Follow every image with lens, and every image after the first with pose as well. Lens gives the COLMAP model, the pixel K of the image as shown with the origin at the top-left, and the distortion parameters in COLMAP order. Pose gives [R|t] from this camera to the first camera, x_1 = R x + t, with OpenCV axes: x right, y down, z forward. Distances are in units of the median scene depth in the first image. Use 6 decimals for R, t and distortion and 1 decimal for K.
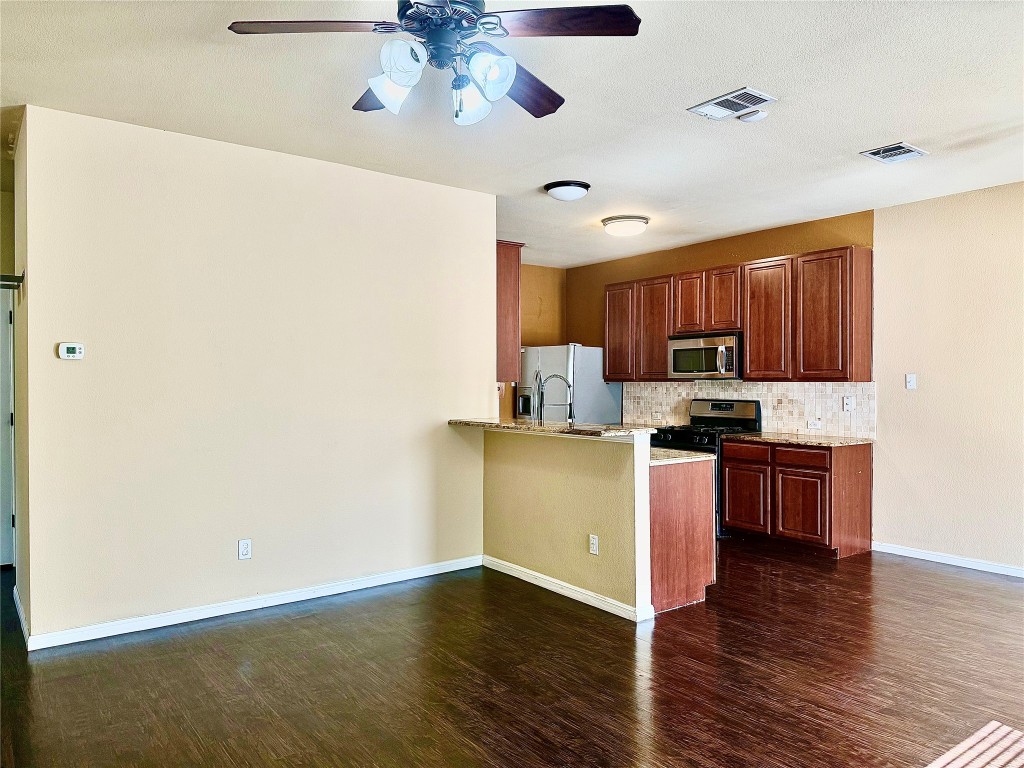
lens RADIAL K [[722.6, 0, 509.0], [0, 722.6, 387.6], [0, 0, 1]] dist [0.093127, -0.109052]
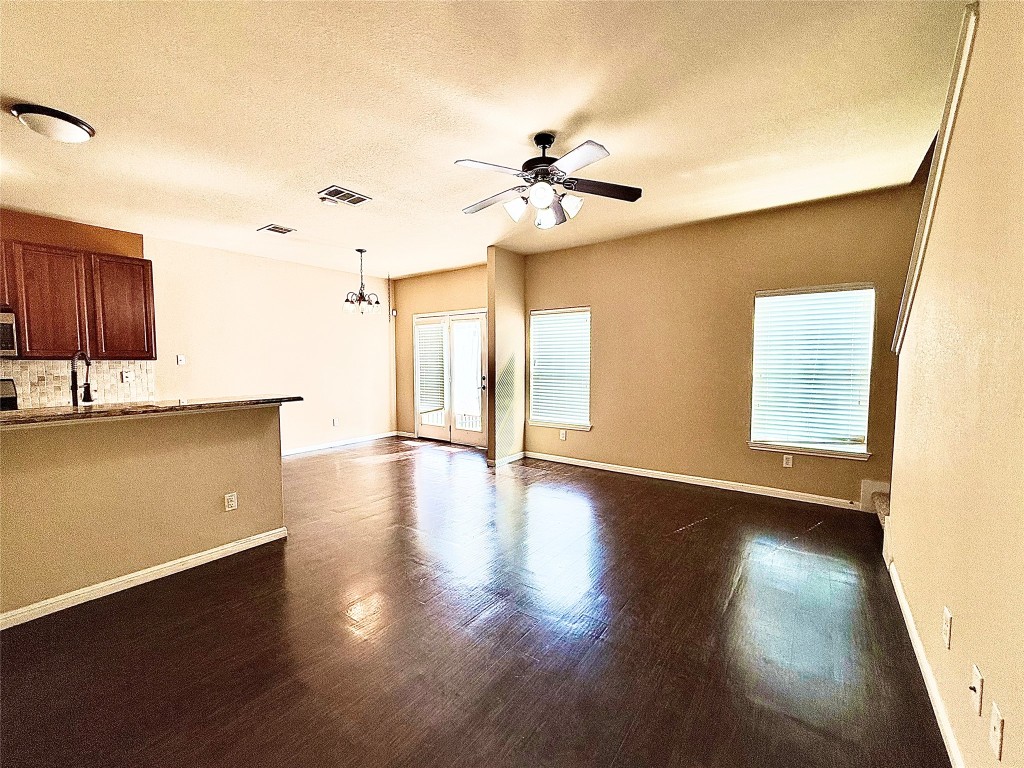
lens RADIAL K [[421.6, 0, 508.3], [0, 421.6, 387.3], [0, 0, 1]] dist [-0.000516, 0.000010]
pose [[-0.292653, -0.058405, 0.954433, -0.448160], [0.011975, 0.997831, 0.064732, -0.000107], [-0.956144, 0.030373, -0.291319, 0.549745]]
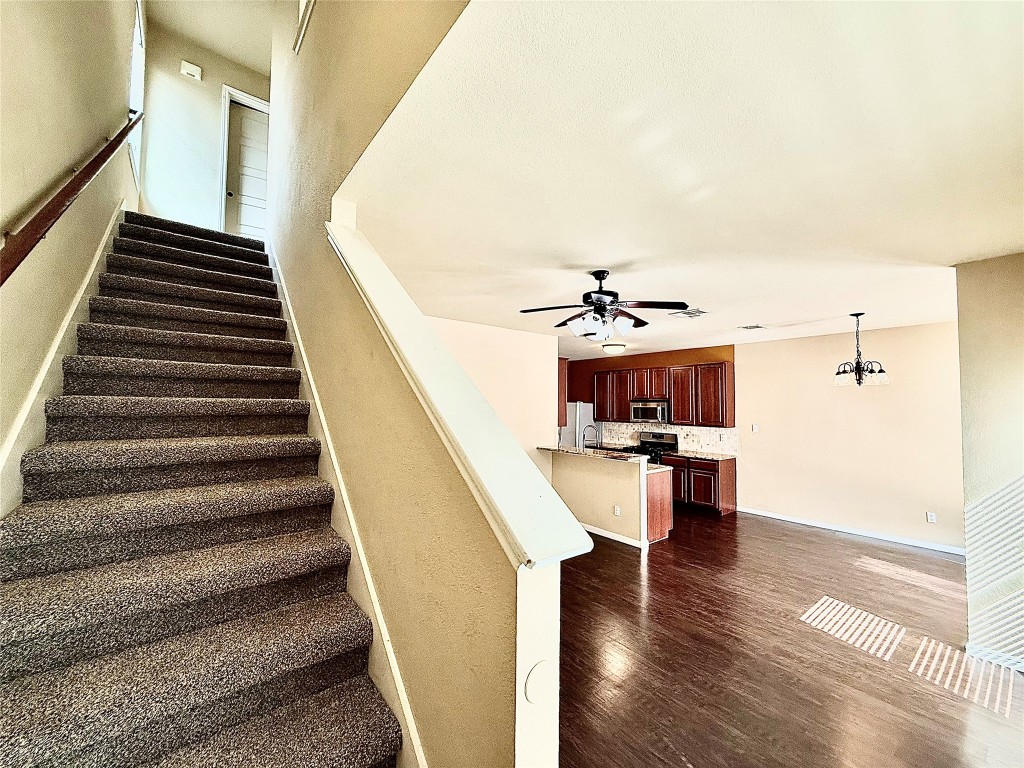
lens RADIAL K [[410.6, 0, 508.8], [0, 410.6, 385.6], [0, 0, 1]] dist [0.002788, 0.000284]
pose [[0.999448, 0.014377, 0.029959, -0.164953], [-0.012730, 0.998434, -0.054471, -0.051480], [-0.030695, 0.054060, 0.998066, -0.127655]]
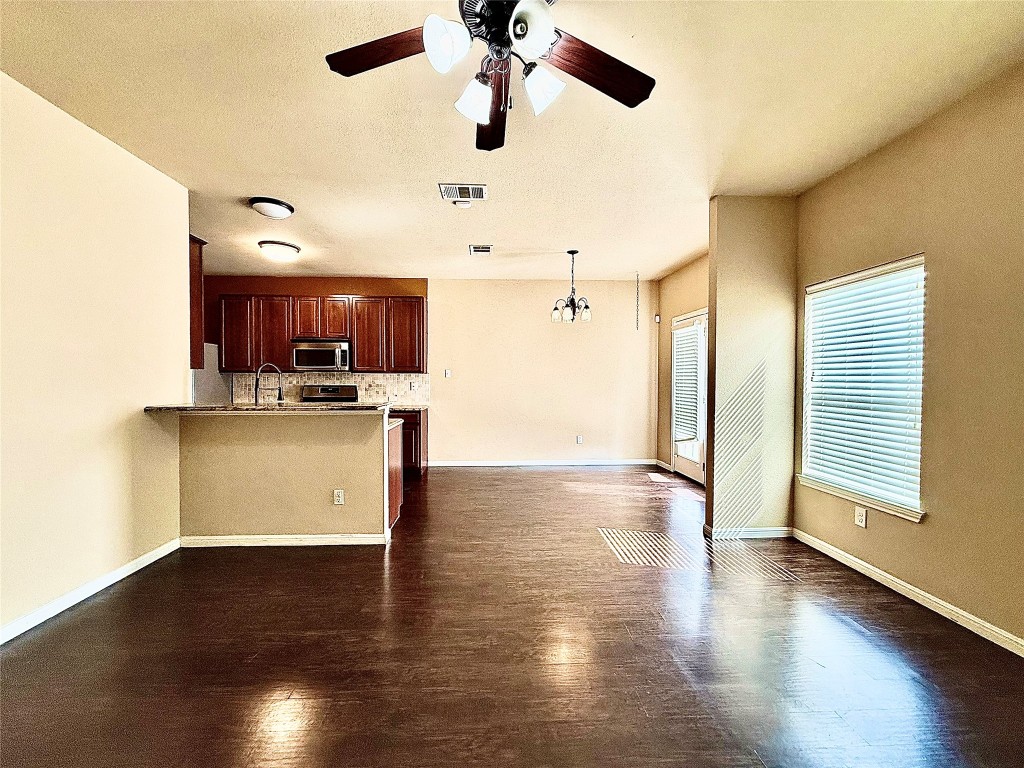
lens RADIAL K [[410.6, 0, 508.8], [0, 410.6, 385.6], [0, 0, 1]] dist [0.002788, 0.000284]
pose [[0.559207, -0.011187, 0.828953, -0.219753], [0.004692, 0.999936, 0.010328, 0.011309], [-0.829015, -0.001886, 0.559223, 0.252616]]
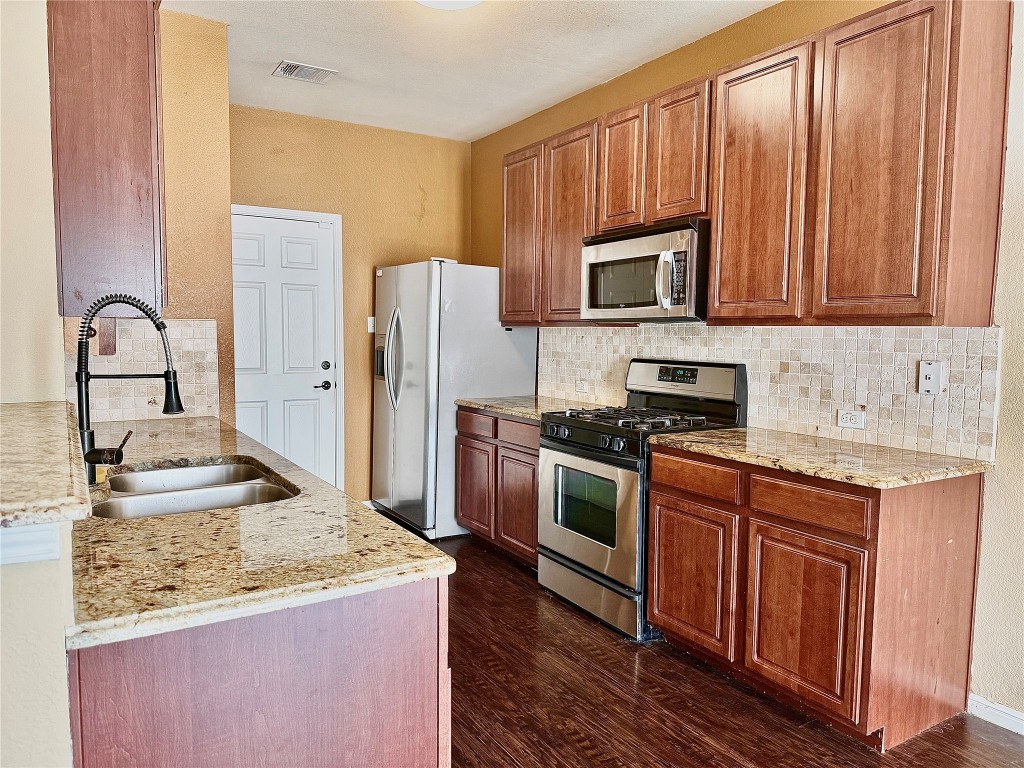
lens RADIAL K [[722.6, 0, 509.0], [0, 722.6, 387.6], [0, 0, 1]] dist [0.093127, -0.109052]
pose [[0.995026, 0.018614, -0.097865, 0.248441], [-0.011752, 0.997461, 0.070240, 0.000740], [0.098924, -0.068741, 0.992718, 0.524060]]
